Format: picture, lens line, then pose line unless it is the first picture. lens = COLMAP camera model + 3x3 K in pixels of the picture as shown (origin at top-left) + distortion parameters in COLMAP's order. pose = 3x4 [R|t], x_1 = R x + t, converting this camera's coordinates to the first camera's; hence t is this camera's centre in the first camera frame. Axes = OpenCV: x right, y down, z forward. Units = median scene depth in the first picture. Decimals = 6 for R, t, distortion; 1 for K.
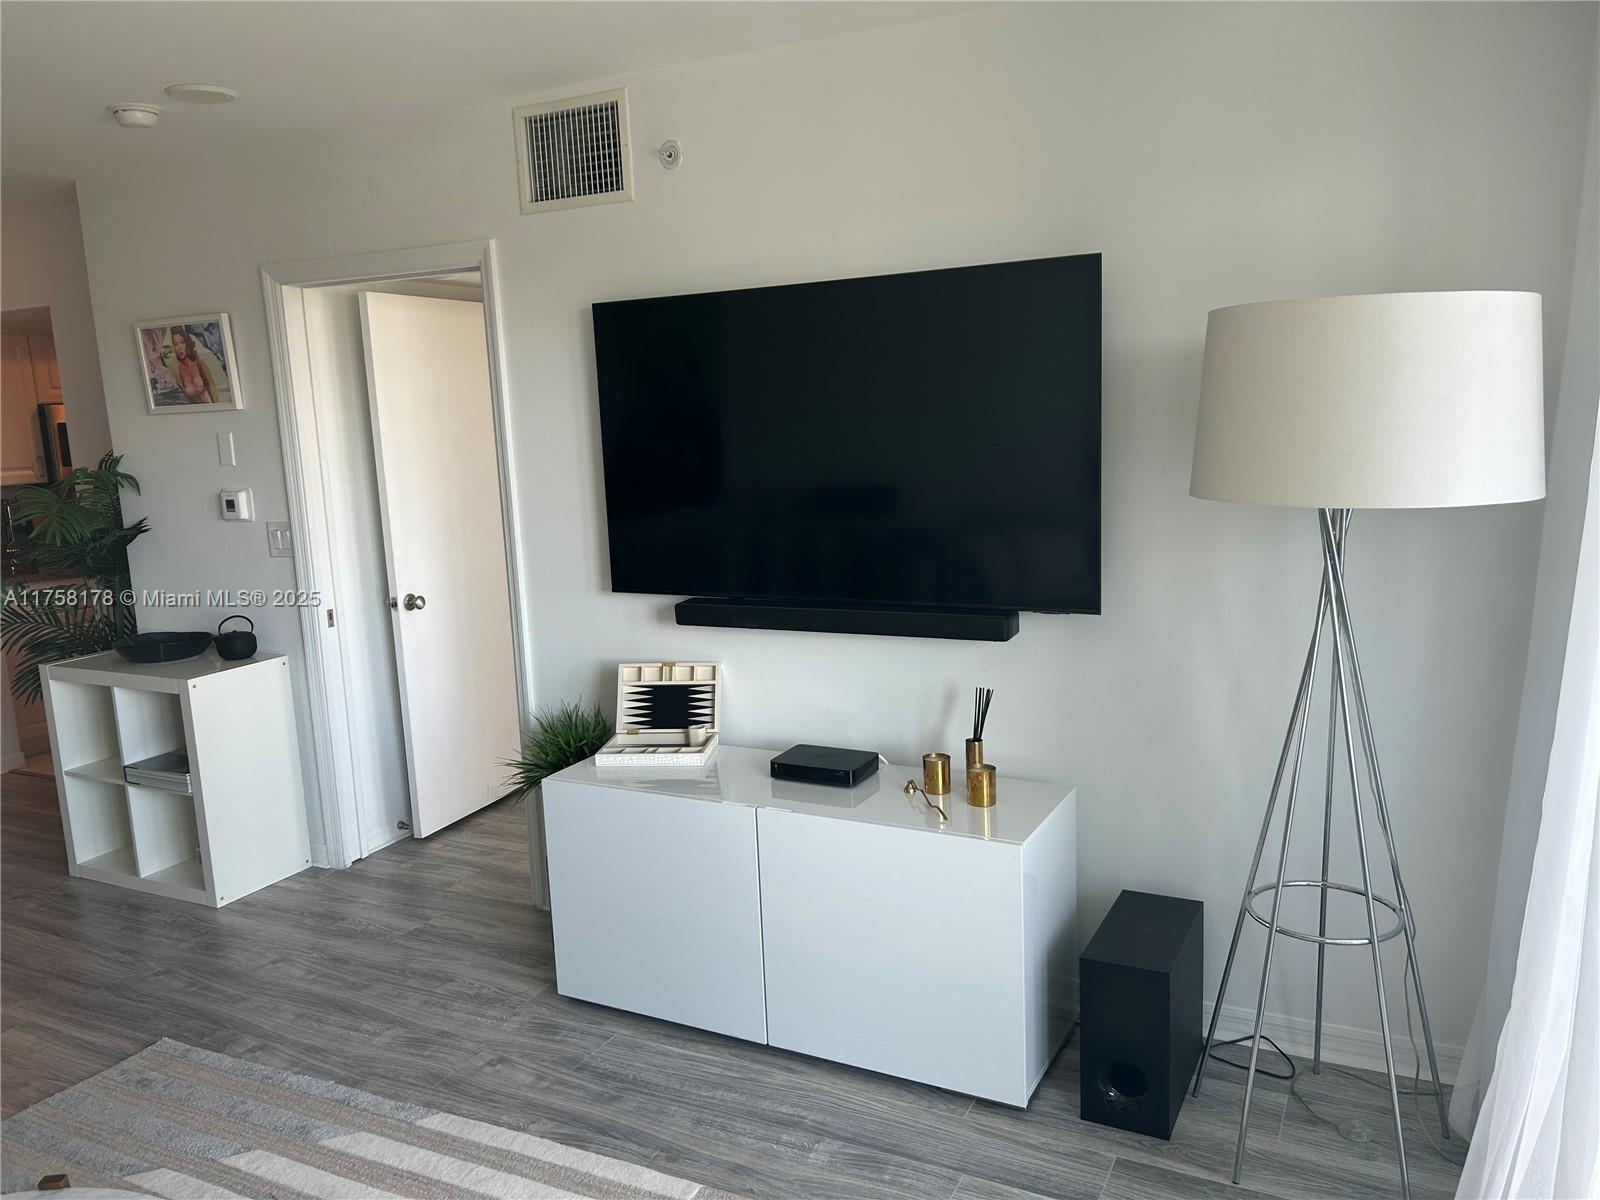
lens RADIAL K [[1237.2, 0, 794.9], [0, 1237.2, 608.3], [0, 0, 1]] dist [0.080925, -0.077846]
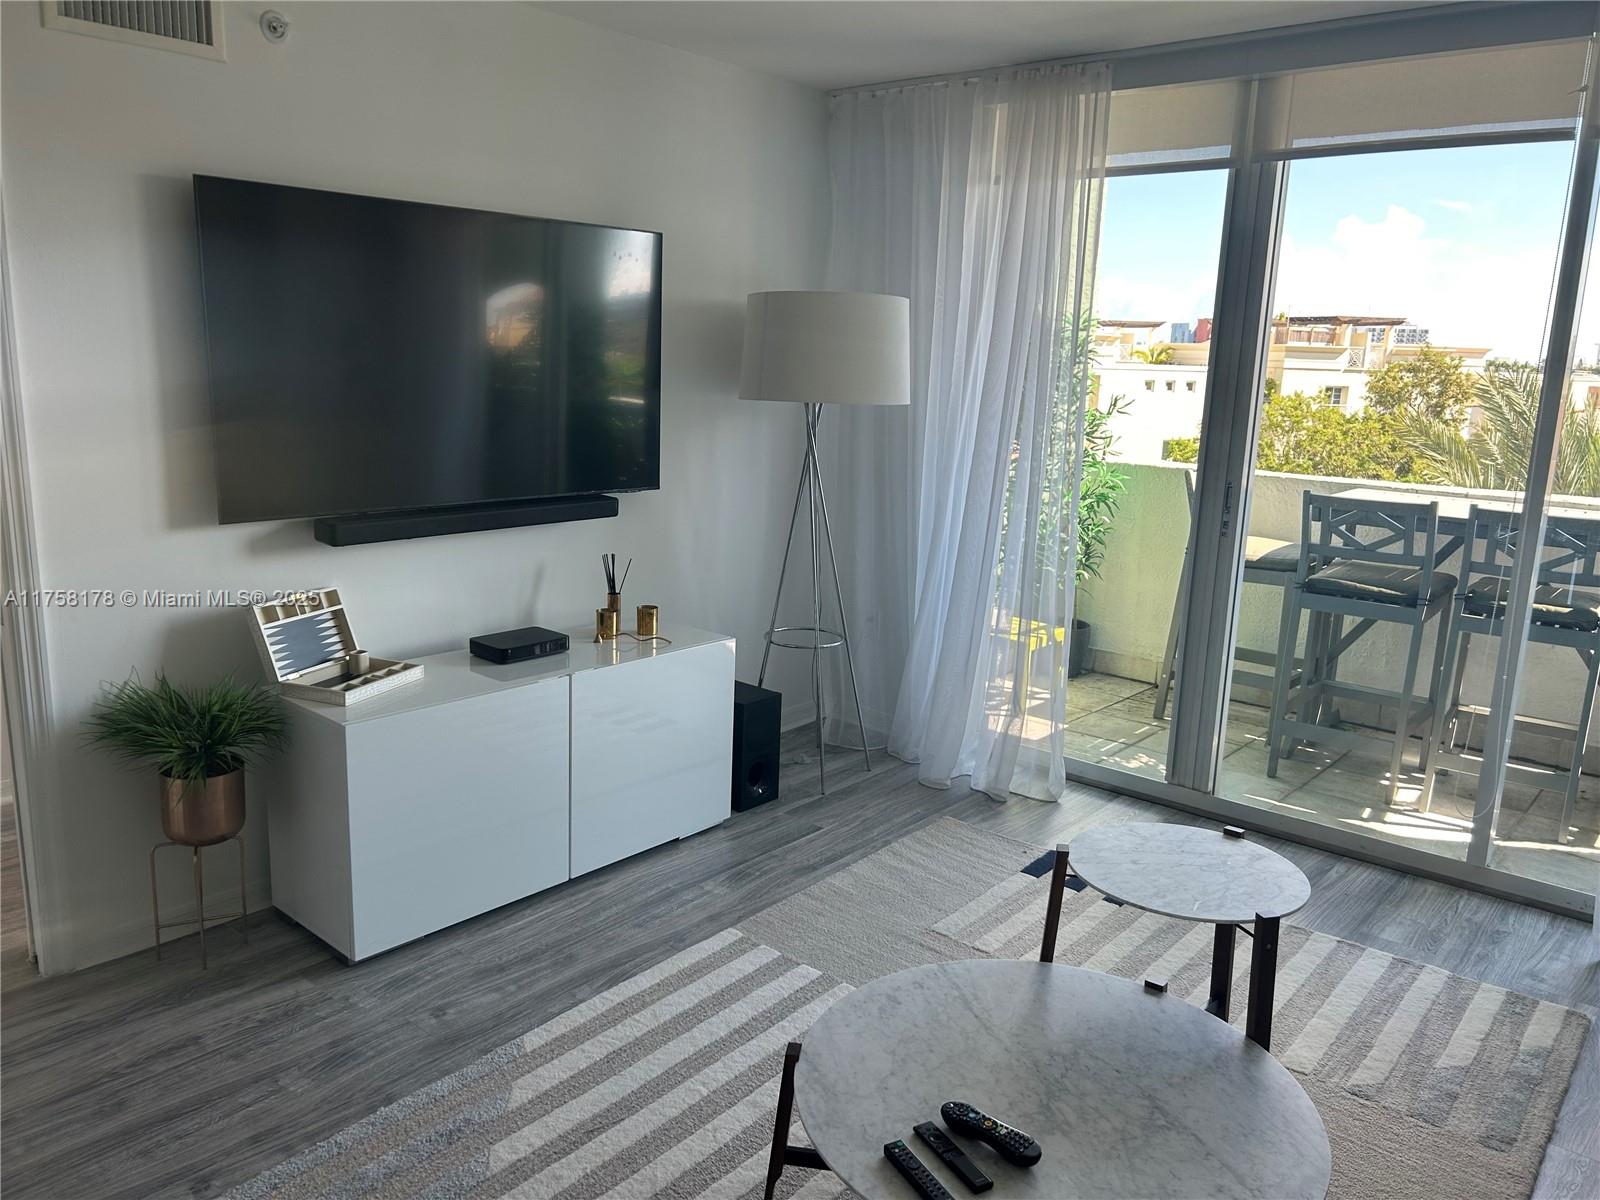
lens RADIAL K [[1237.2, 0, 794.9], [0, 1237.2, 608.3], [0, 0, 1]] dist [0.080925, -0.077846]
pose [[0.207999, -0.154108, 0.965913, -1.040206], [0.121924, 0.983893, 0.130722, -0.024486], [-0.970500, 0.090578, 0.223438, 0.505658]]
